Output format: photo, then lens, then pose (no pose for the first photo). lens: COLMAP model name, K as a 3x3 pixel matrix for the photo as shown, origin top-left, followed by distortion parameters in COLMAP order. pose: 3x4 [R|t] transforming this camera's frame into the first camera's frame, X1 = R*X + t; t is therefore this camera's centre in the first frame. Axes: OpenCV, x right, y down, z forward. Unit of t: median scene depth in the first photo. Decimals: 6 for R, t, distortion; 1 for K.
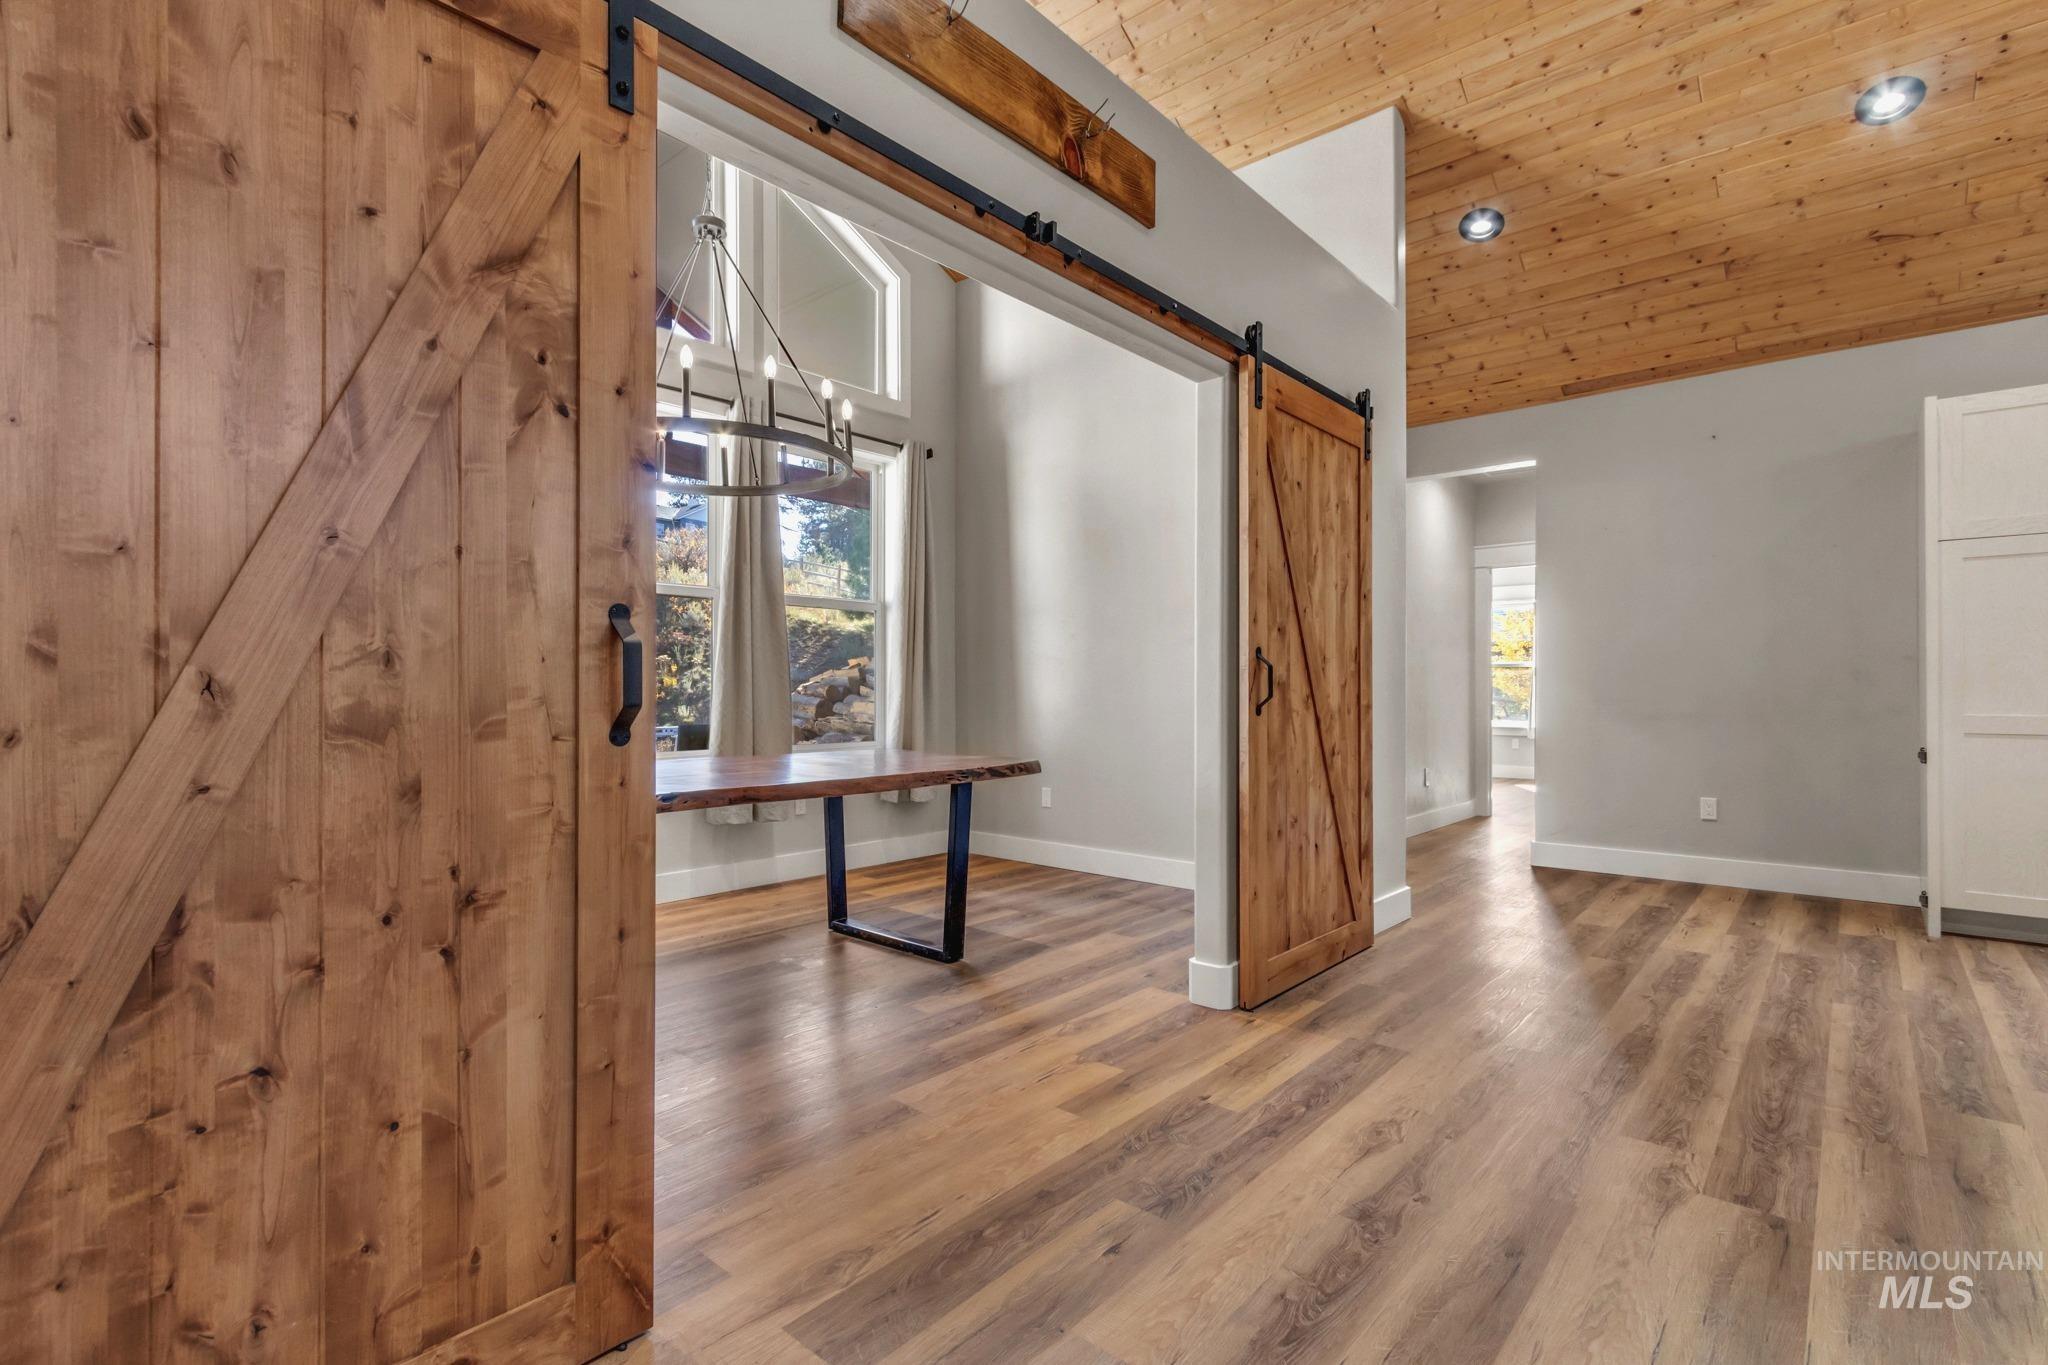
lens RADIAL K [[945.6, 0, 1018.3], [0, 945.6, 688.5], [0, 0, 1]] dist [0.011254, -0.004869]
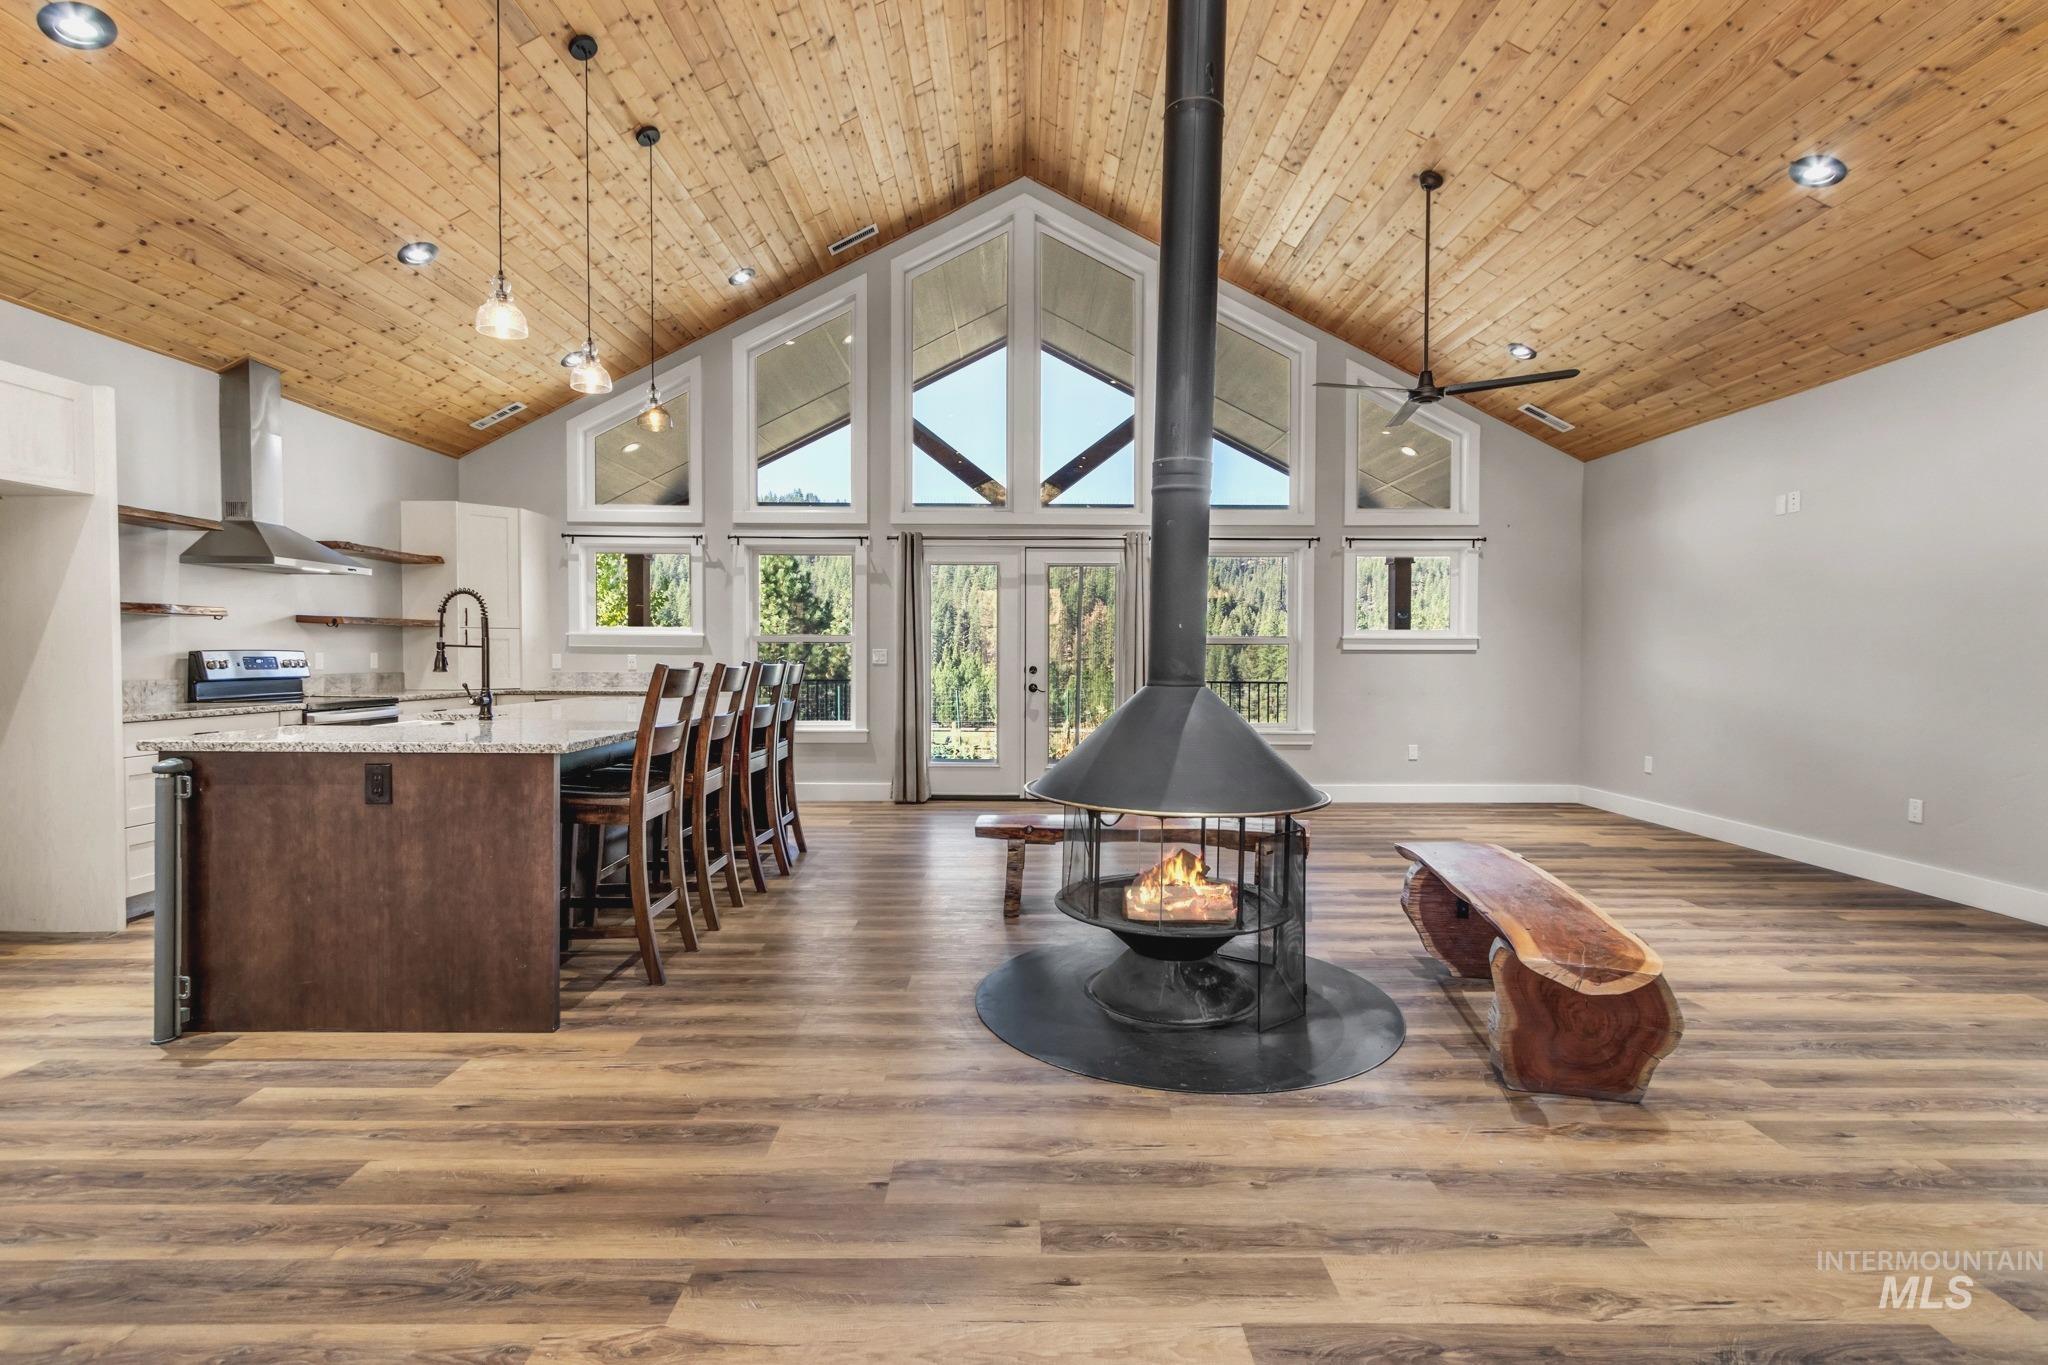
lens RADIAL K [[945.6, 0, 1022.0], [0, 945.6, 670.2], [0, 0, 1]] dist [0.011254, -0.004869]
pose [[-0.664116, -0.012189, 0.747530, -0.051203], [-0.000964, 0.999880, 0.015447, -0.027580], [-0.747629, 0.009538, -0.664048, 0.576231]]
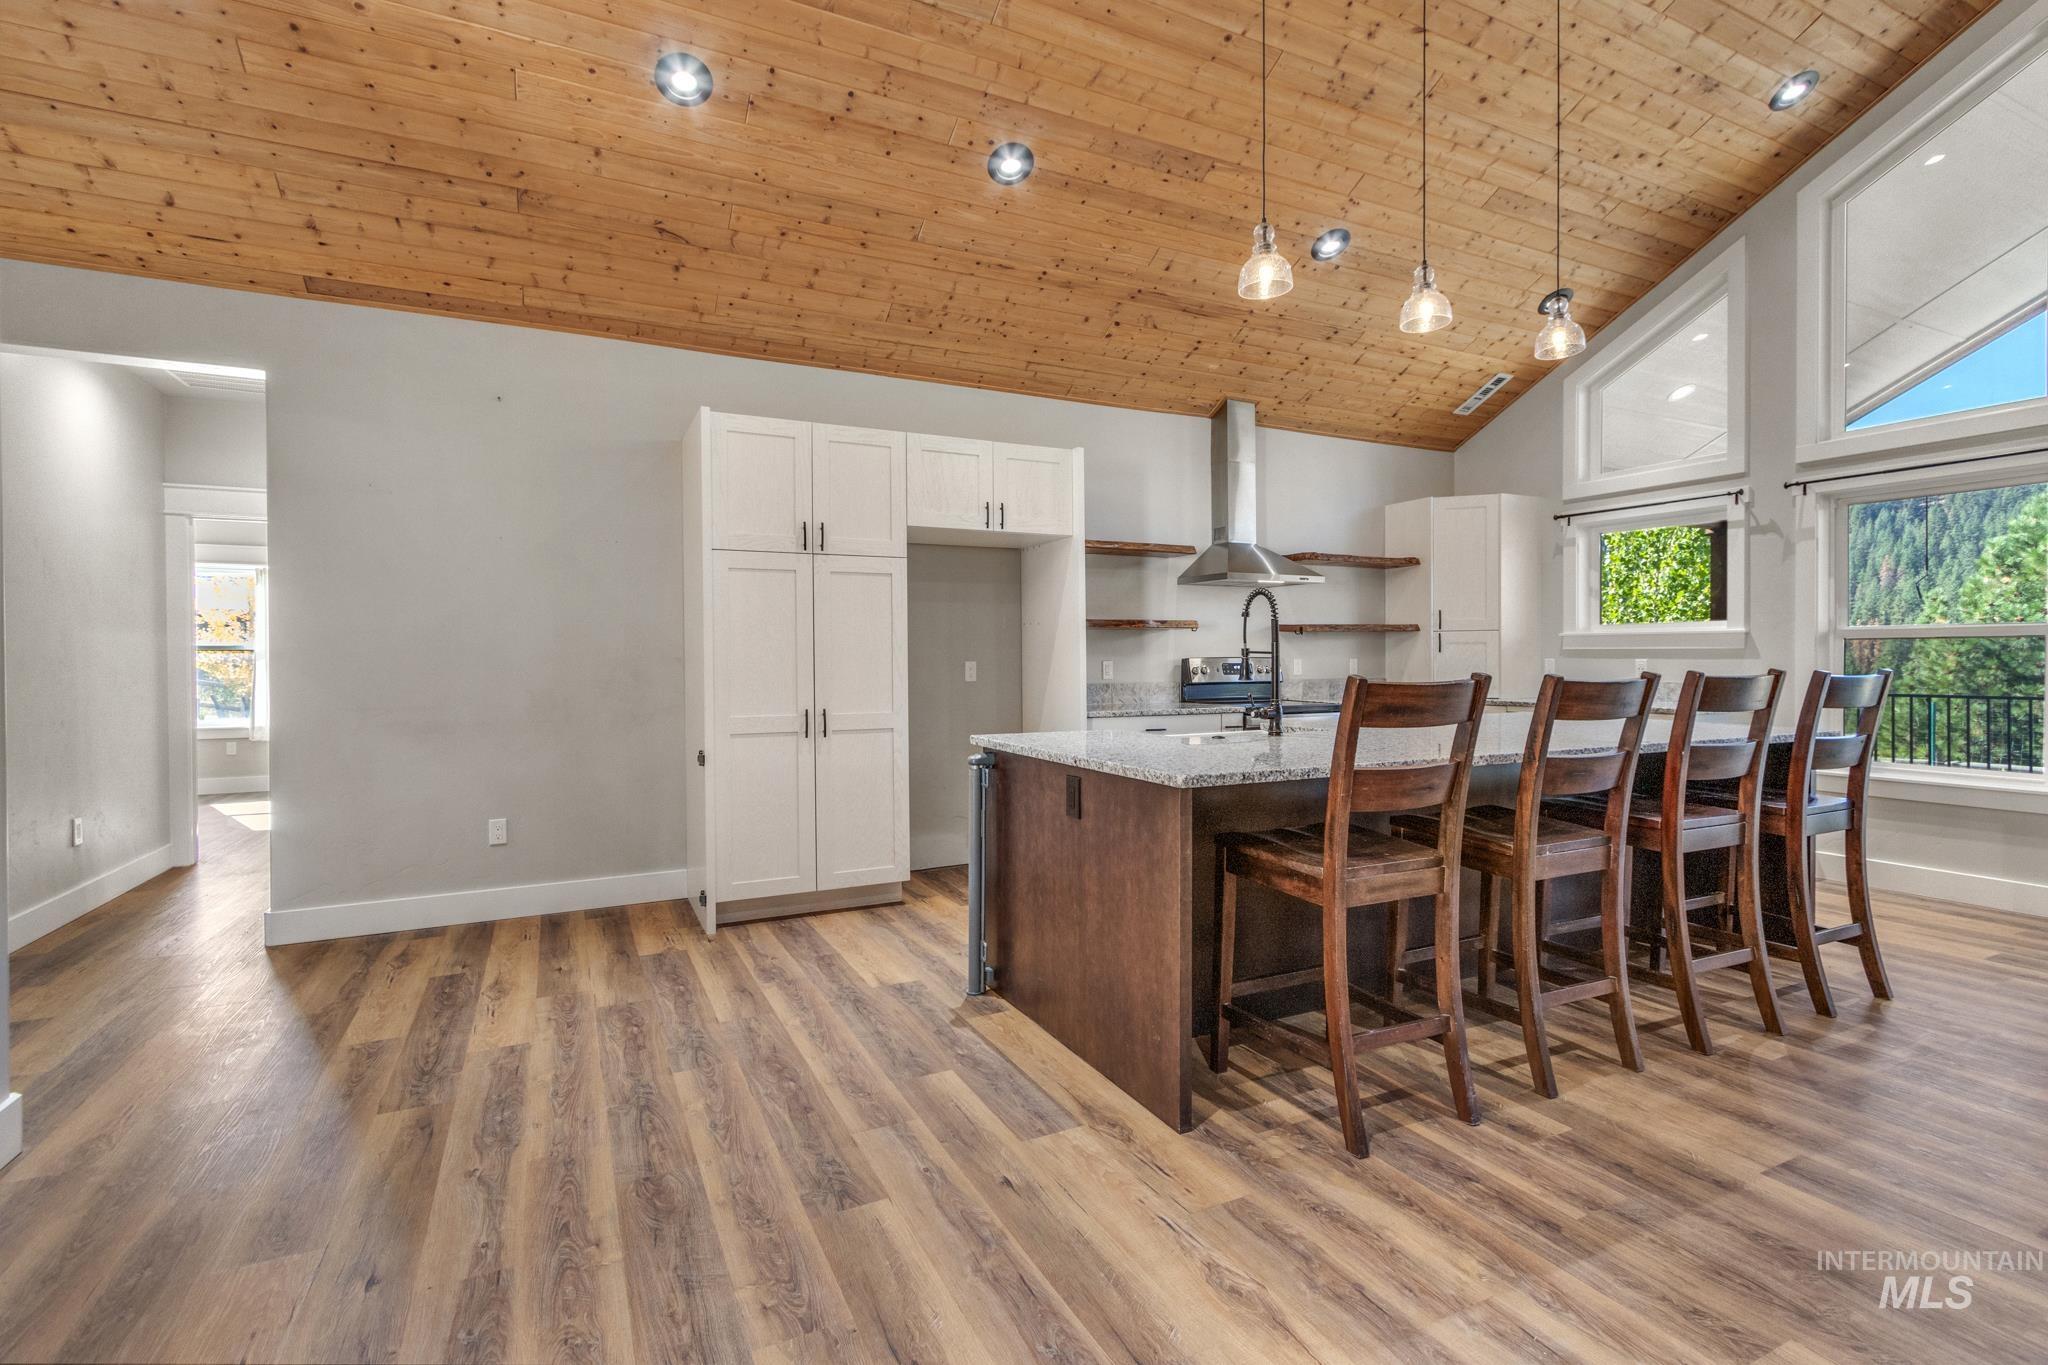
lens RADIAL K [[945.6, 0, 1021.9], [0, 945.6, 670.6], [0, 0, 1]] dist [0.011254, -0.004869]
pose [[0.381224, -0.010936, 0.924418, 0.132810], [0.004223, 0.999940, 0.010088, -0.029367], [-0.924473, 0.000058, 0.381247, 0.268762]]
